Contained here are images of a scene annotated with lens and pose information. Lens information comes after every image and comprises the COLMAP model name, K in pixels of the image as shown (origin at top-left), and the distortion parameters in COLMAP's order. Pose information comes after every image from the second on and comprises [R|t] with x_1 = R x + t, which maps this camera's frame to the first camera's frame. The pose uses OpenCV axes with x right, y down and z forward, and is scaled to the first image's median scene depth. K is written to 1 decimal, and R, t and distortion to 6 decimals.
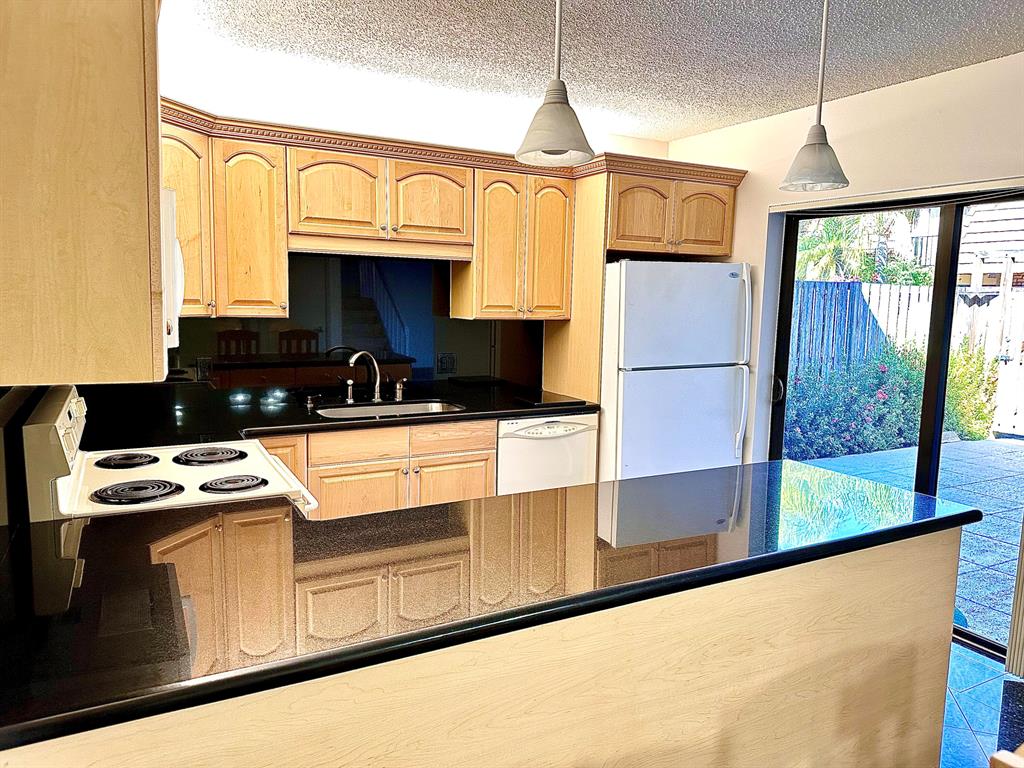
lens RADIAL K [[709.4, 0, 511.3], [0, 709.4, 390.4], [0, 0, 1]] dist [0.024673, -0.040505]
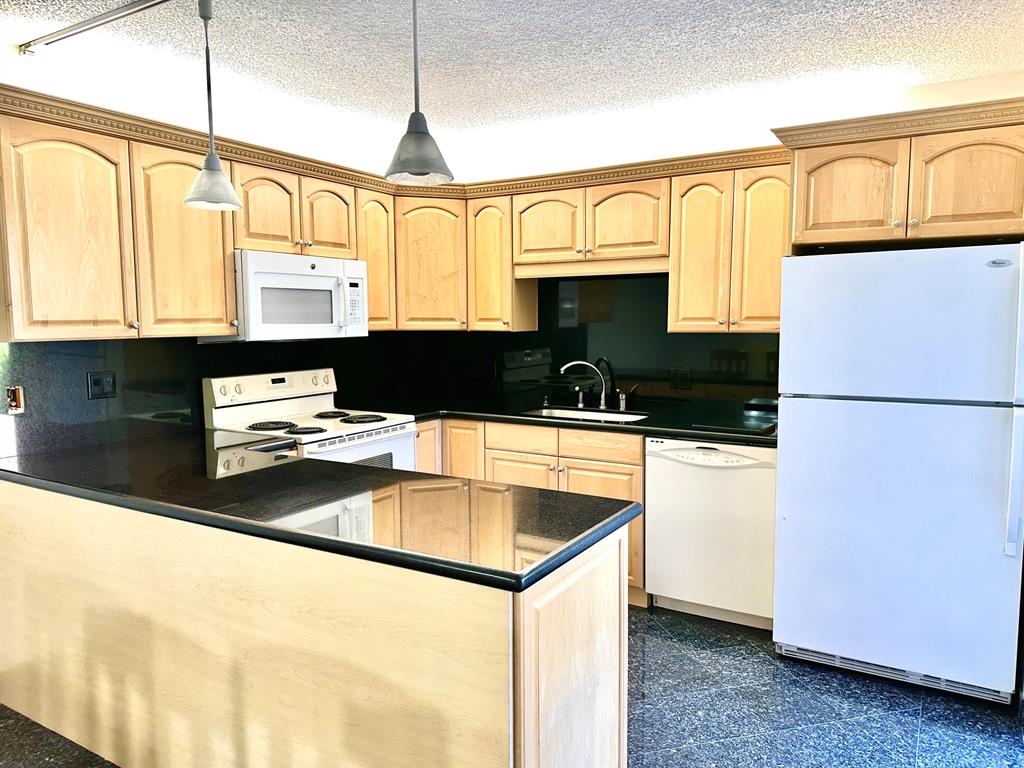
lens RADIAL K [[709.4, 0, 503.9], [0, 709.4, 385.4], [0, 0, 1]] dist [0.024673, -0.040505]
pose [[0.499937, 0.058099, -0.864111, 0.689992], [-0.096158, 0.995302, 0.011287, -0.018525], [0.860707, 0.077448, 0.503175, 0.334373]]
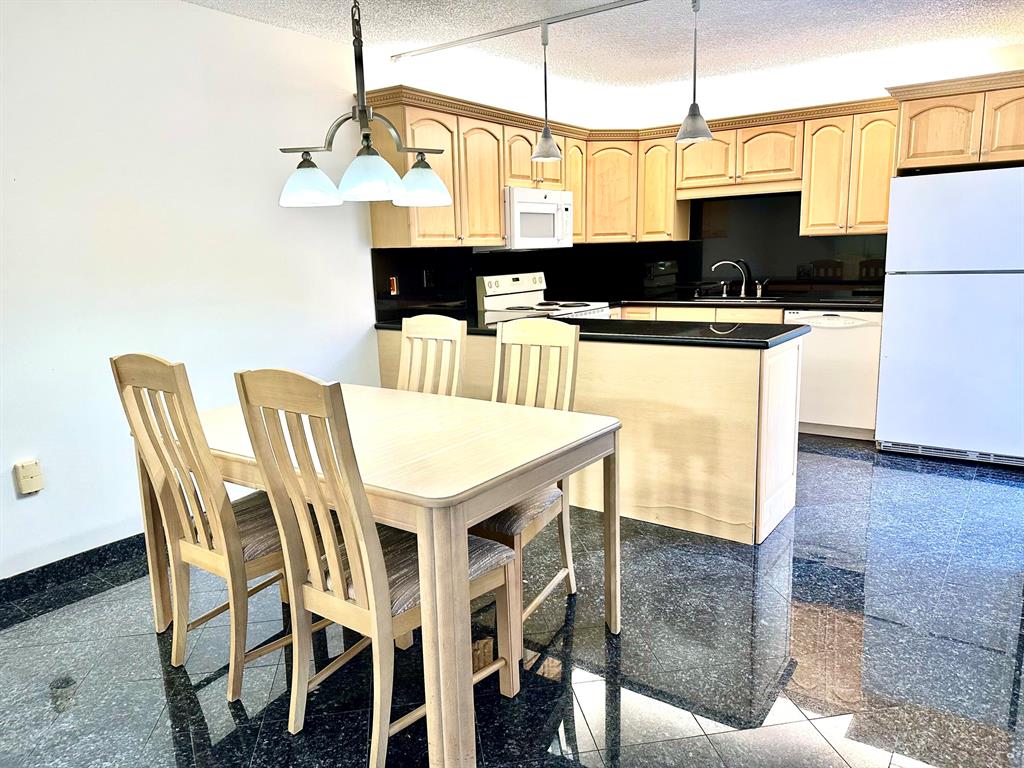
lens RADIAL K [[709.4, 0, 506.3], [0, 709.4, 385.2], [0, 0, 1]] dist [0.024673, -0.040505]
pose [[0.418515, 0.138464, -0.897593, 0.972602], [-0.074808, 0.990207, 0.117870, 0.061085], [0.905124, 0.017817, 0.424775, -0.058220]]
